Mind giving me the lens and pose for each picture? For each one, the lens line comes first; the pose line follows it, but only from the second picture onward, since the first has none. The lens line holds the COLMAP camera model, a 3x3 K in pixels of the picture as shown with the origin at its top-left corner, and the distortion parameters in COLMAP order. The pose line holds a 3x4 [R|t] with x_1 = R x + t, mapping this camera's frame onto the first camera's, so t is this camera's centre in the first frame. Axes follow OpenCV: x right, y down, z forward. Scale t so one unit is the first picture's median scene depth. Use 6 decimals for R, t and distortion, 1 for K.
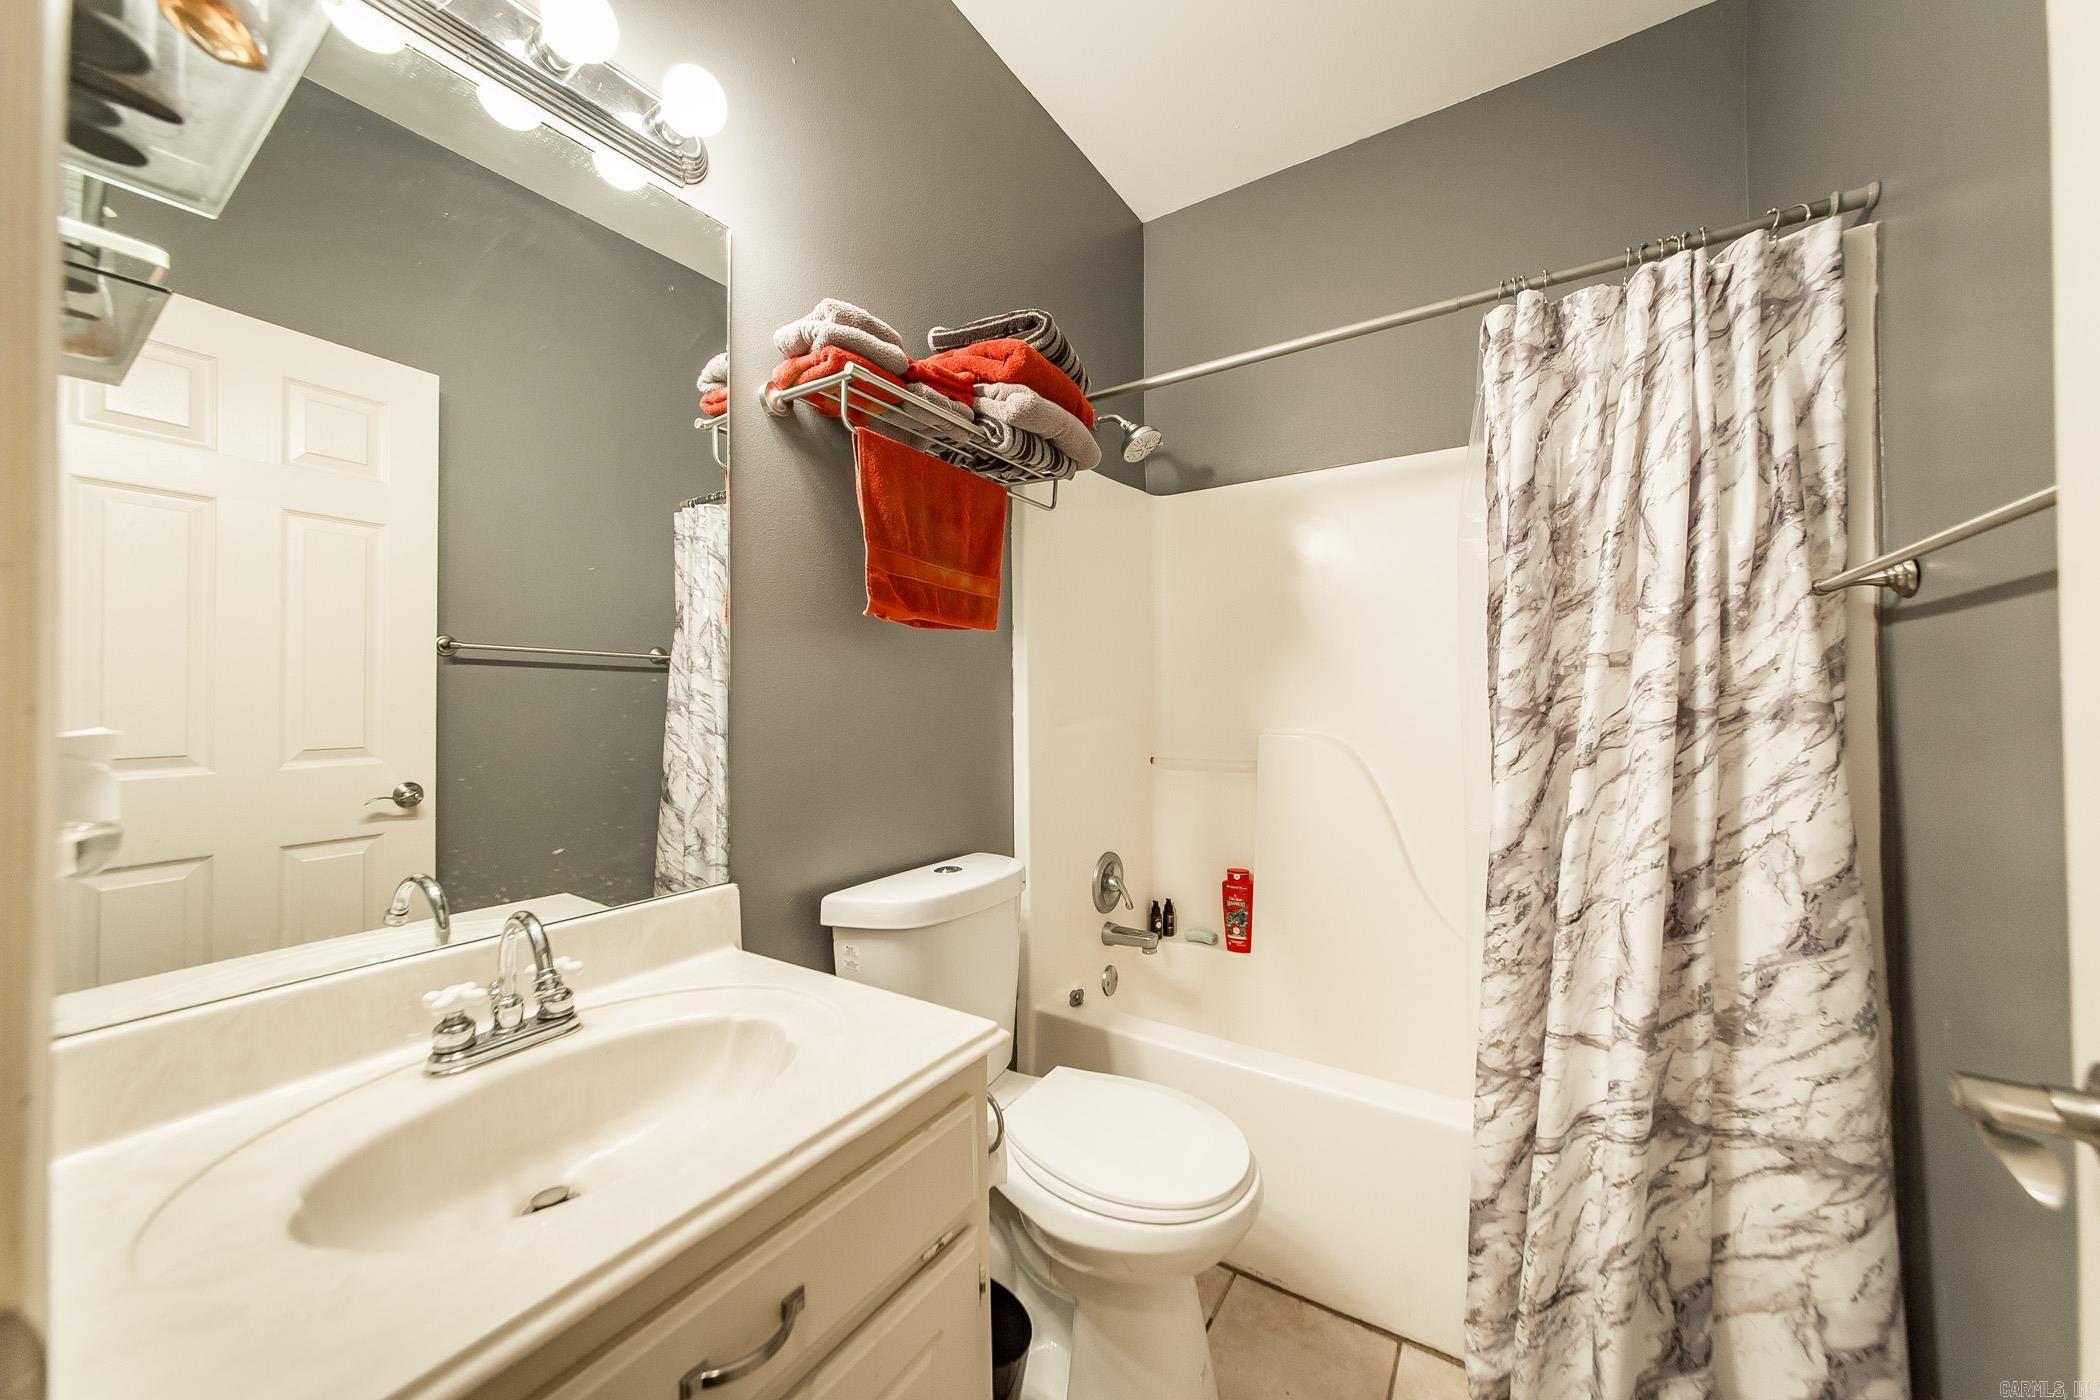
lens RADIAL K [[750.7, 0, 1054.9], [0, 750.7, 694.8], [0, 0, 1]] dist [-0.022677, 0.006135]
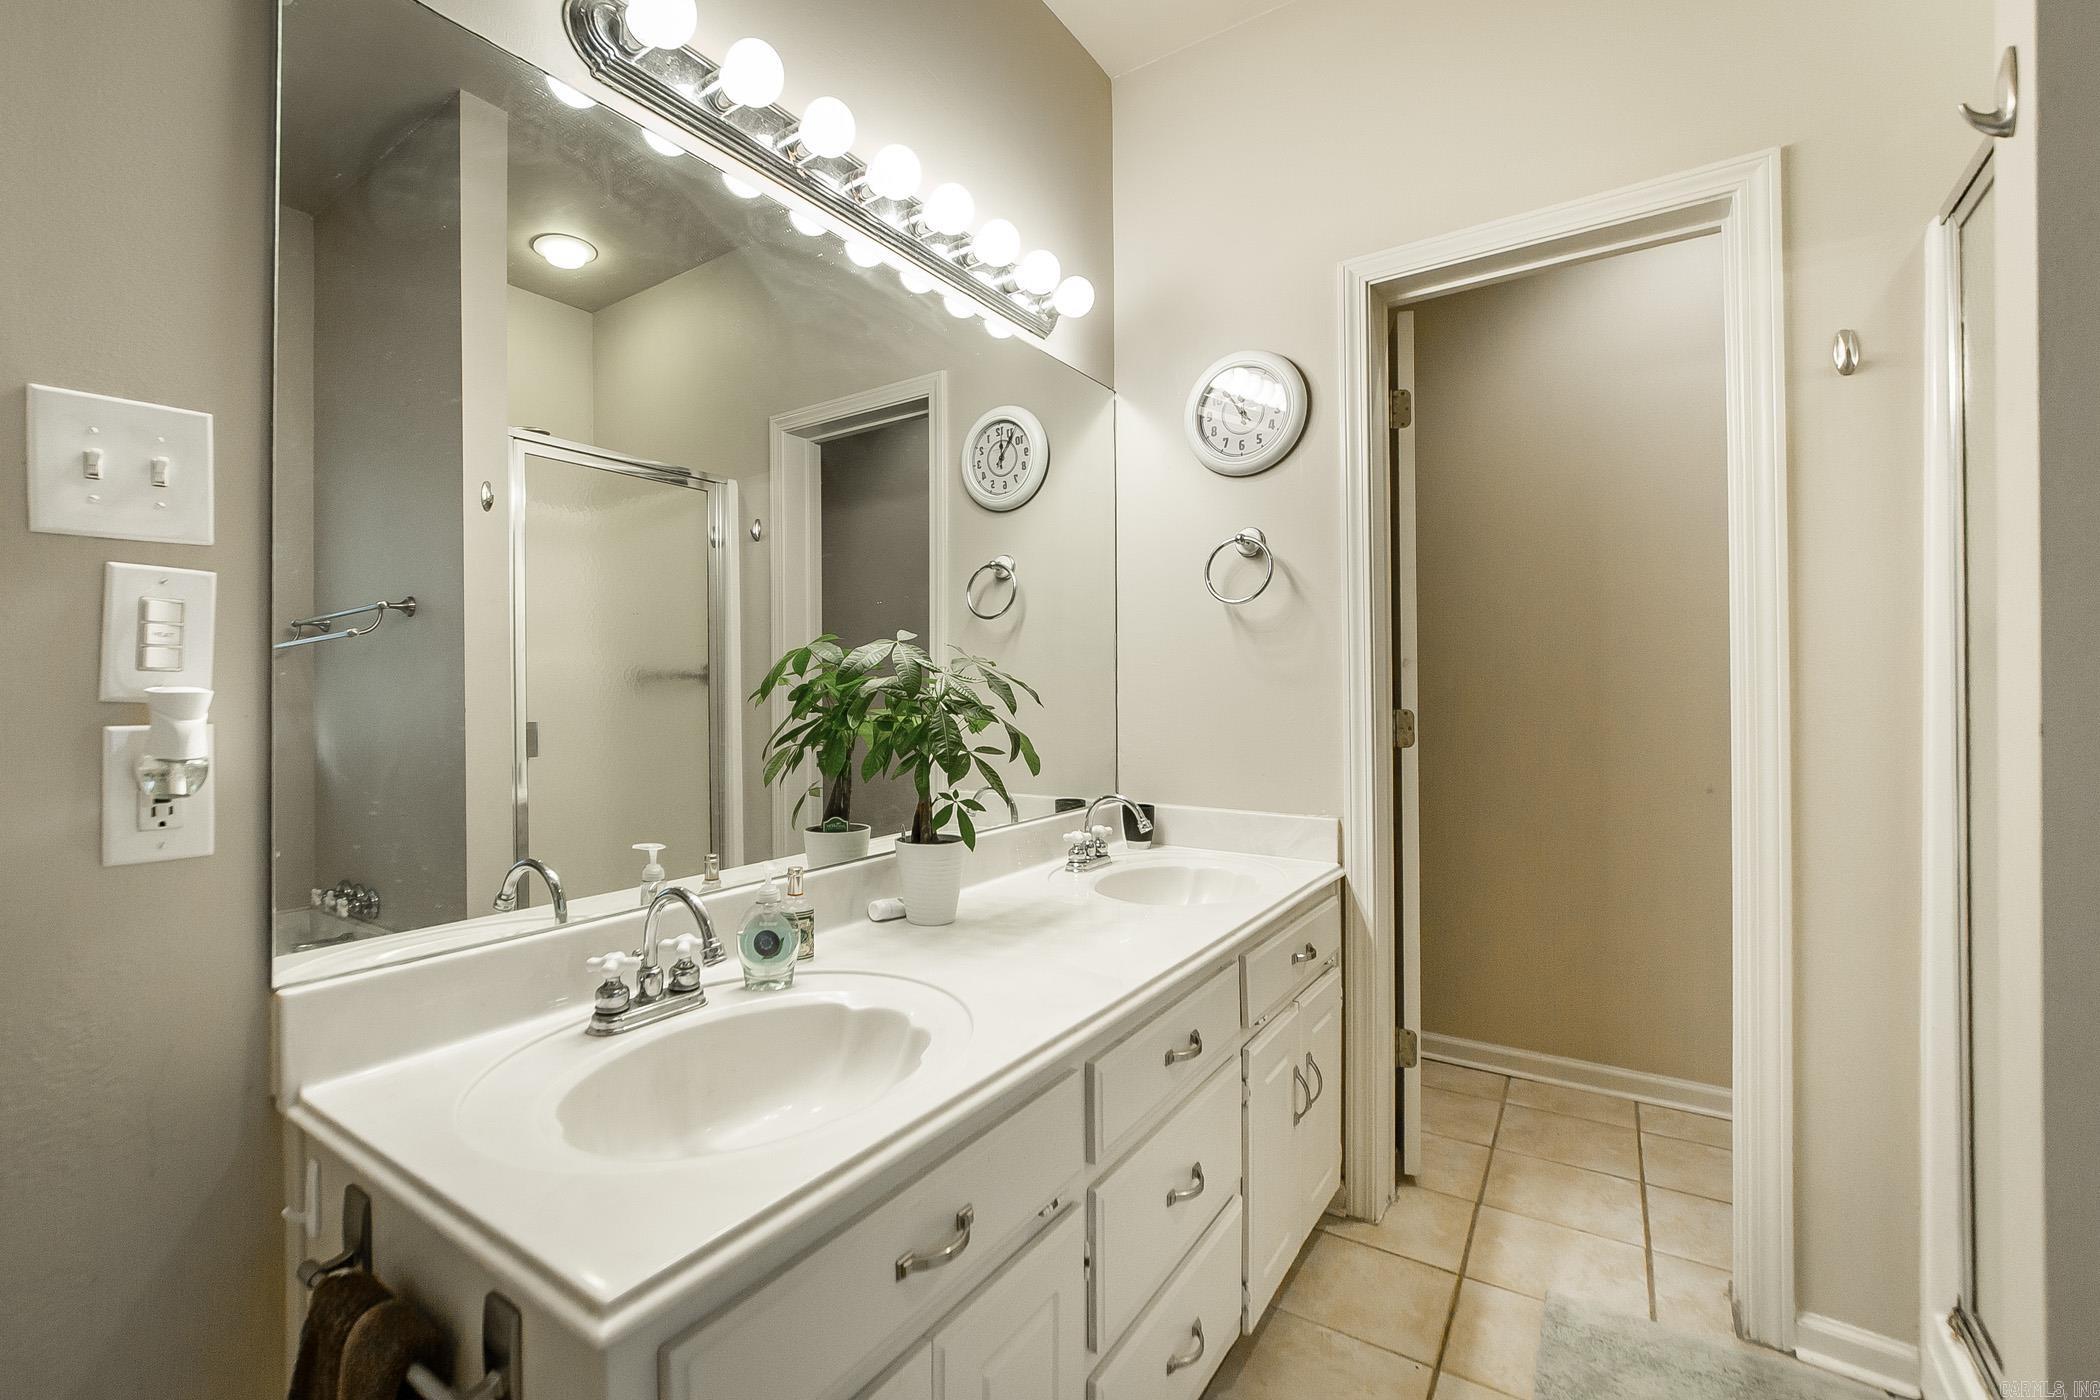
lens RADIAL K [[828.5, 0, 1050.0], [0, 828.5, 700.0], [0, 0, 1]] dist [-0.001647, -0.000044]
pose [[0.998750, 0.003260, -0.049882, -0.110861], [-0.002475, 0.999872, 0.015793, 0.000849], [0.049927, -0.015649, 0.998630, -0.176221]]
